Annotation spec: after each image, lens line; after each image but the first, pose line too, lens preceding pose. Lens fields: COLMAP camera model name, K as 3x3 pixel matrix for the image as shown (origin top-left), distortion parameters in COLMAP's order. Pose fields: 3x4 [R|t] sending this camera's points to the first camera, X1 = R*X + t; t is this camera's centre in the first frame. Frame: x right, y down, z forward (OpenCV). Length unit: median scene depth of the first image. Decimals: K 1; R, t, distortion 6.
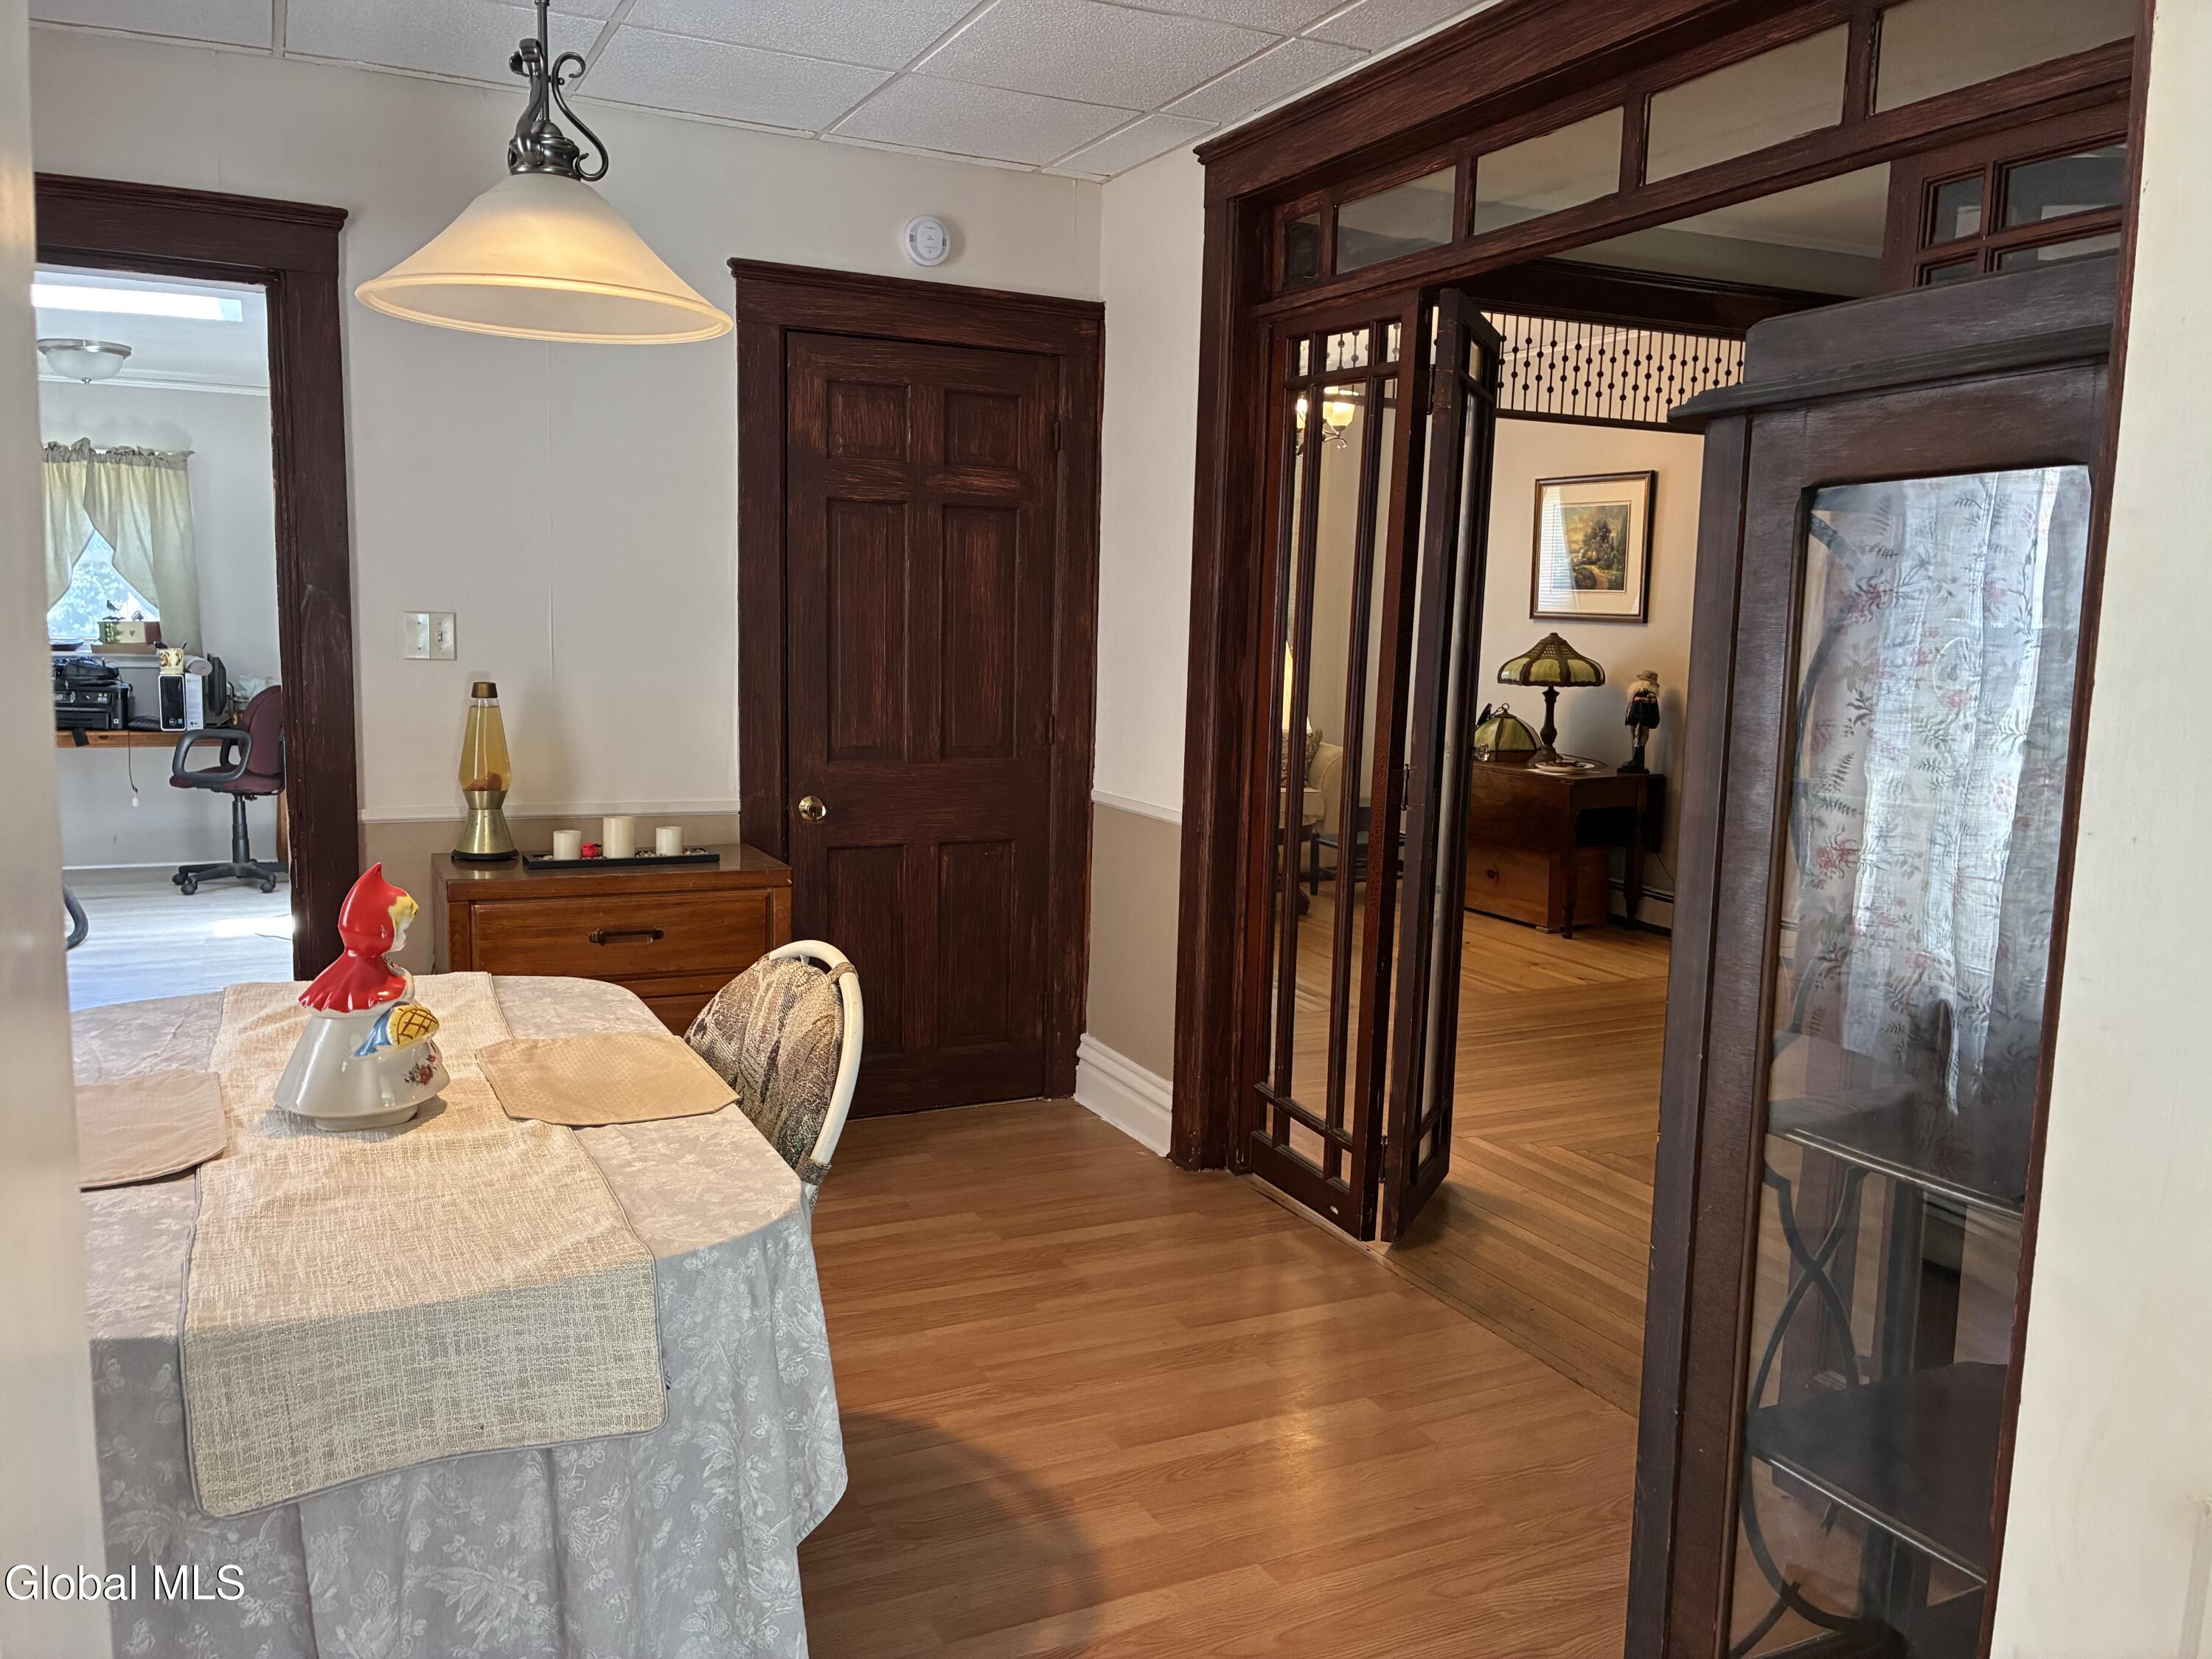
lens RADIAL K [[1673.5, 0, 1112.4], [0, 1673.5, 832.7], [0, 0, 1]] dist [0.056045, -0.083758]
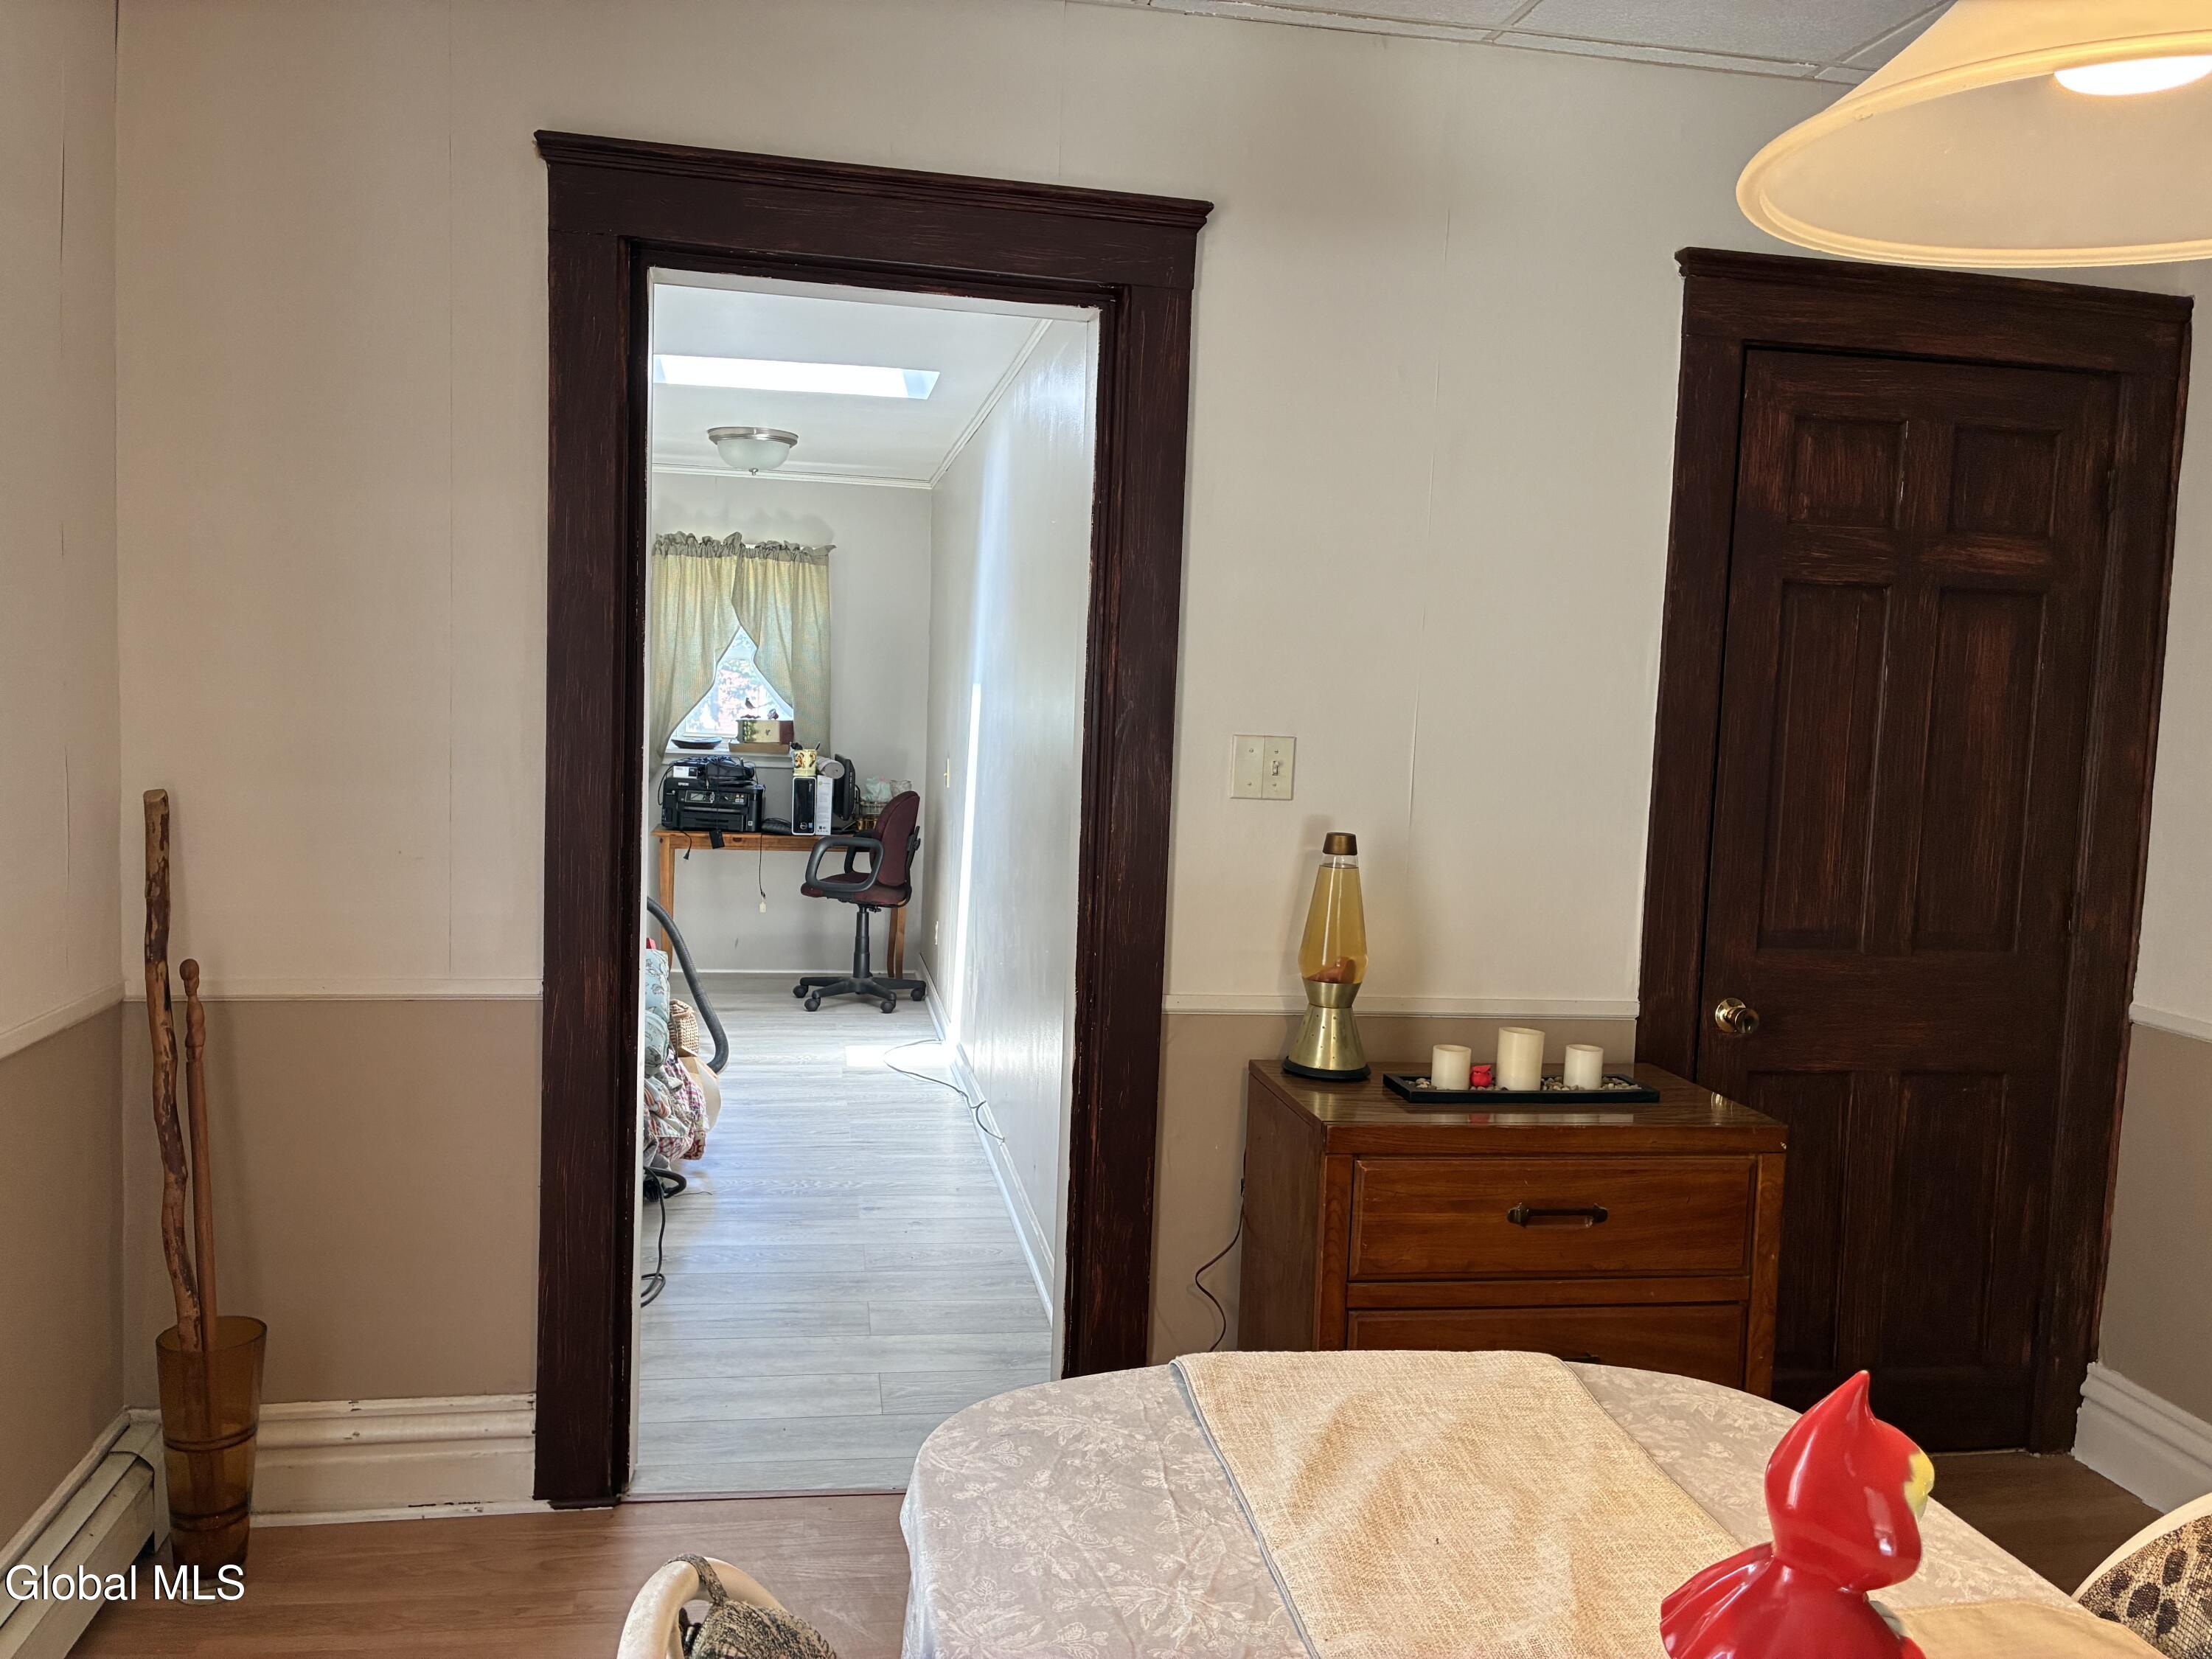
lens RADIAL K [[1673.5, 0, 1111.3], [0, 1673.5, 833.2], [0, 0, 1]] dist [0.056045, -0.083758]
pose [[0.962629, 0.035024, -0.268550, -0.241098], [-0.049873, 0.997569, -0.048672, -0.043148], [0.266193, 0.060247, 0.962035, 0.241588]]
